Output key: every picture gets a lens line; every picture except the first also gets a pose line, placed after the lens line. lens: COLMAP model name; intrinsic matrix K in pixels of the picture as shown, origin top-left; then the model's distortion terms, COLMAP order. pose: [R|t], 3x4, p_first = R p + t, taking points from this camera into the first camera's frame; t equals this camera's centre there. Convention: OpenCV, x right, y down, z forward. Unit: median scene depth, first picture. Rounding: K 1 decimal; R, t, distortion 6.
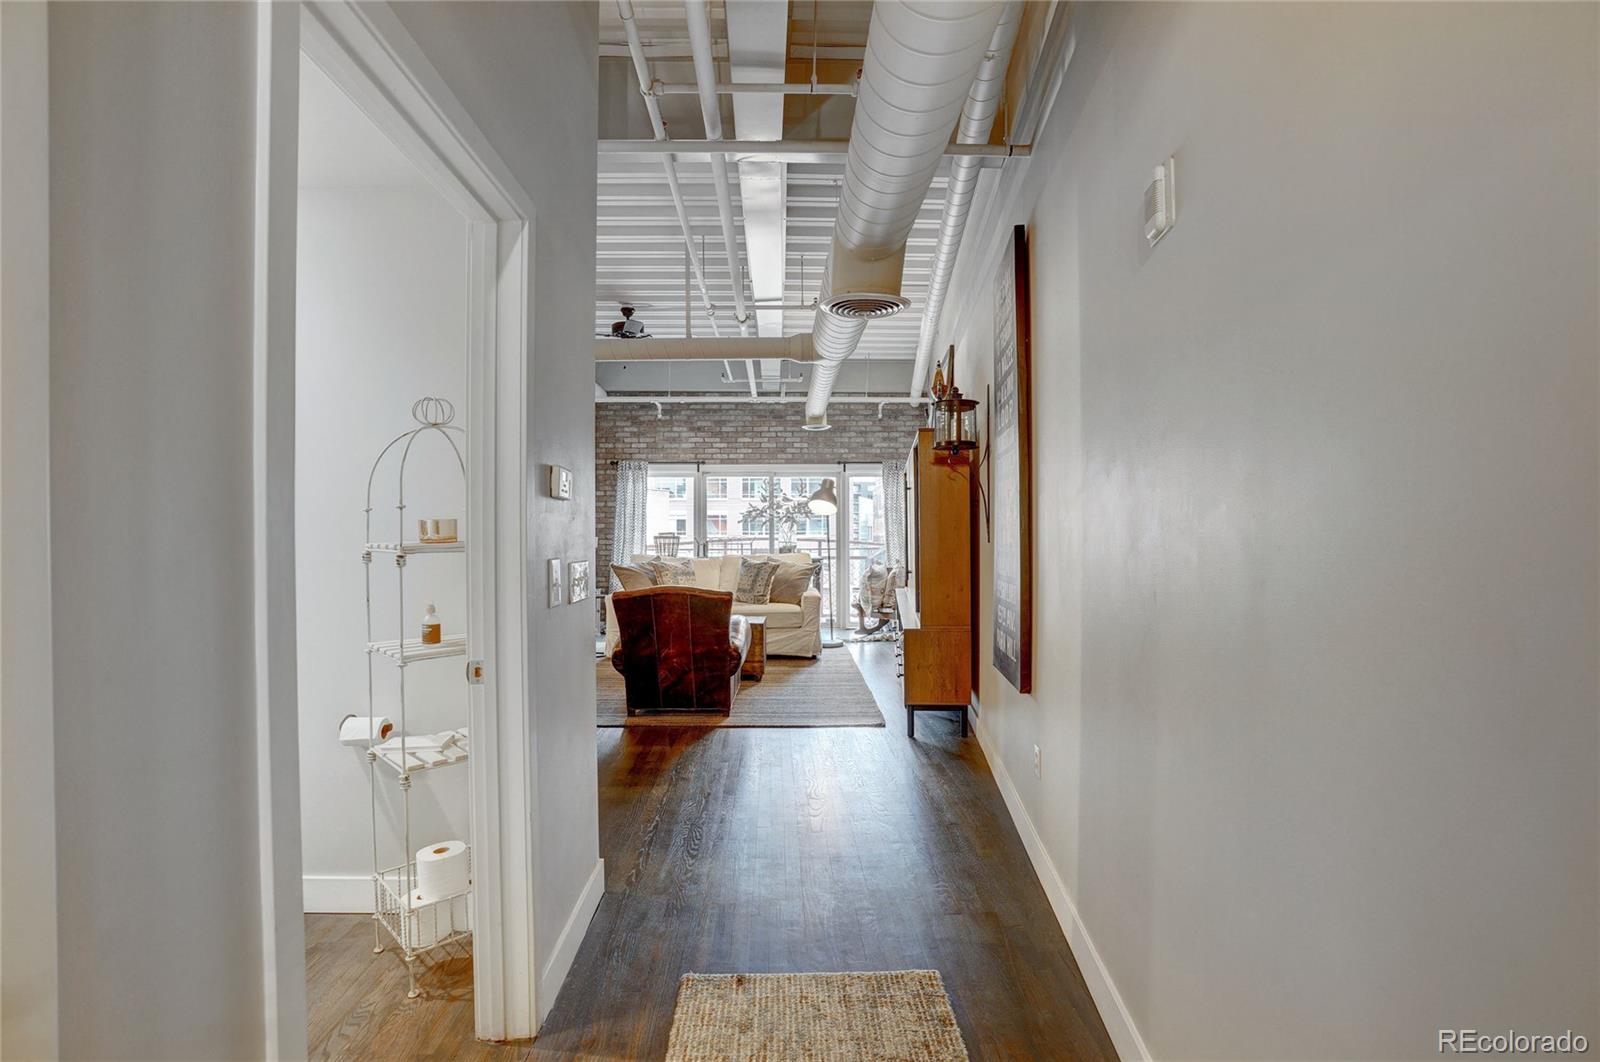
lens RADIAL K [[733.5, 0, 800.0], [0, 733.5, 531.0], [0, 0, 1]] dist [-0.061992, 0.022038]
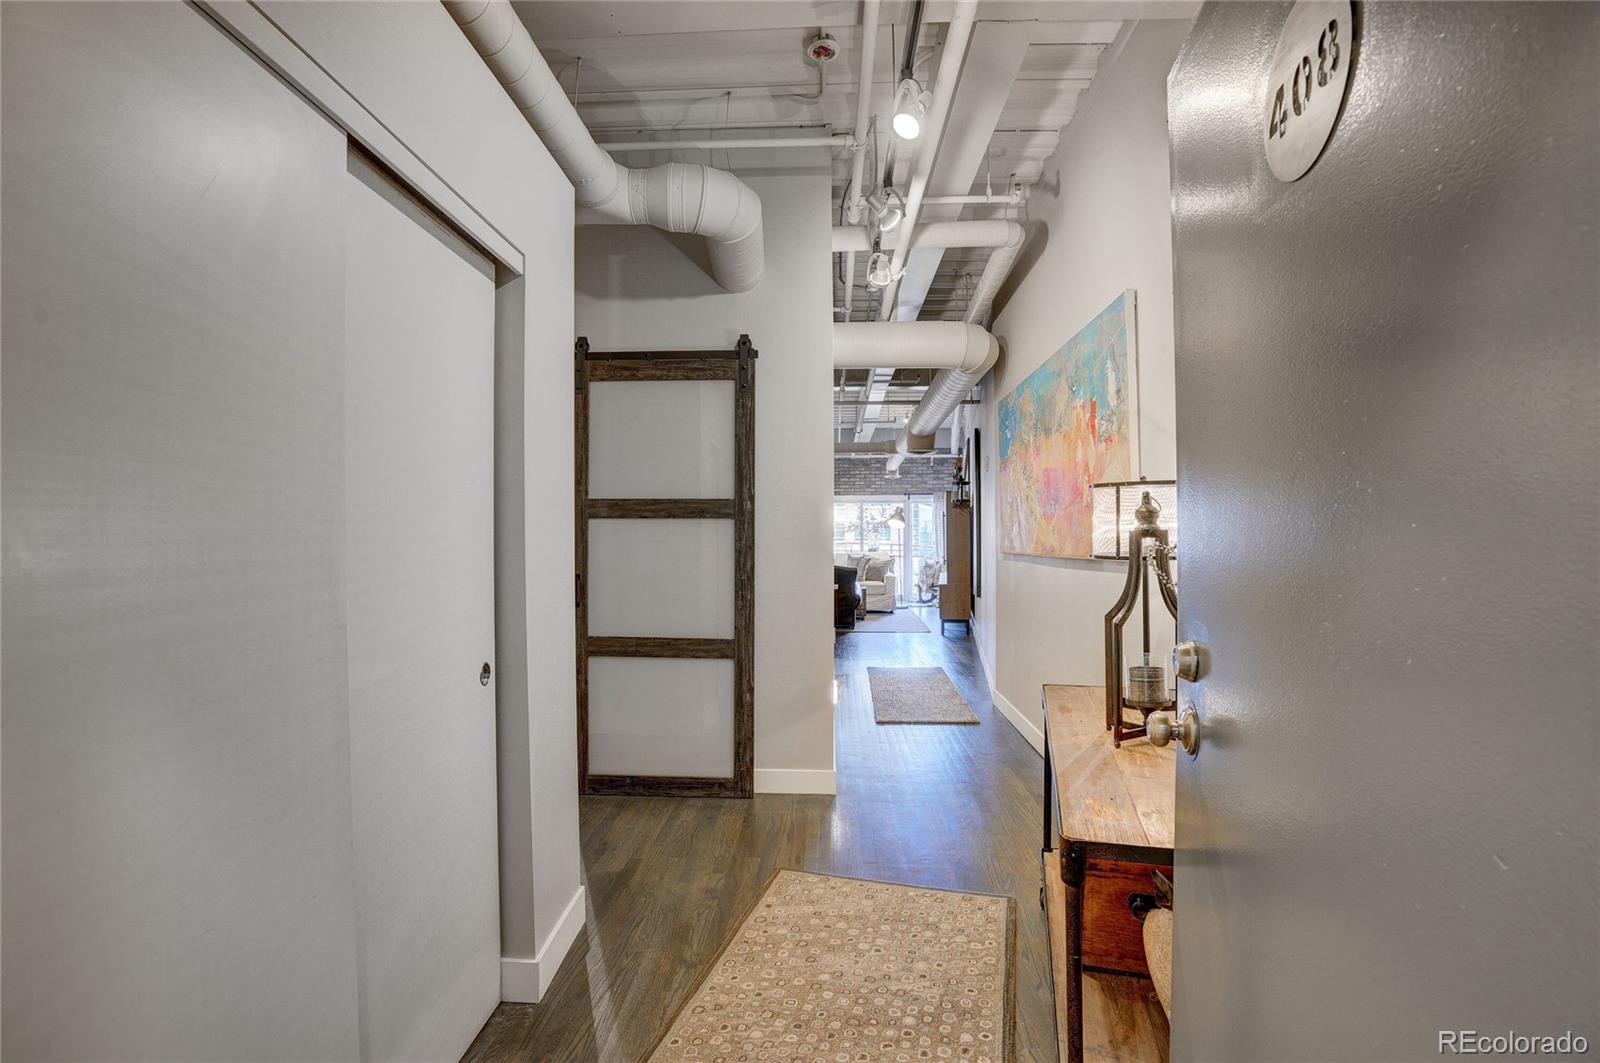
lens RADIAL K [[733.5, 0, 800.0], [0, 733.5, 531.5], [0, 0, 1]] dist [-0.061992, 0.022038]
pose [[0.996831, -0.001109, -0.079540, -0.053910], [0.000421, 0.999962, -0.008660, -0.001143], [0.079547, 0.008599, 0.996794, -0.666806]]
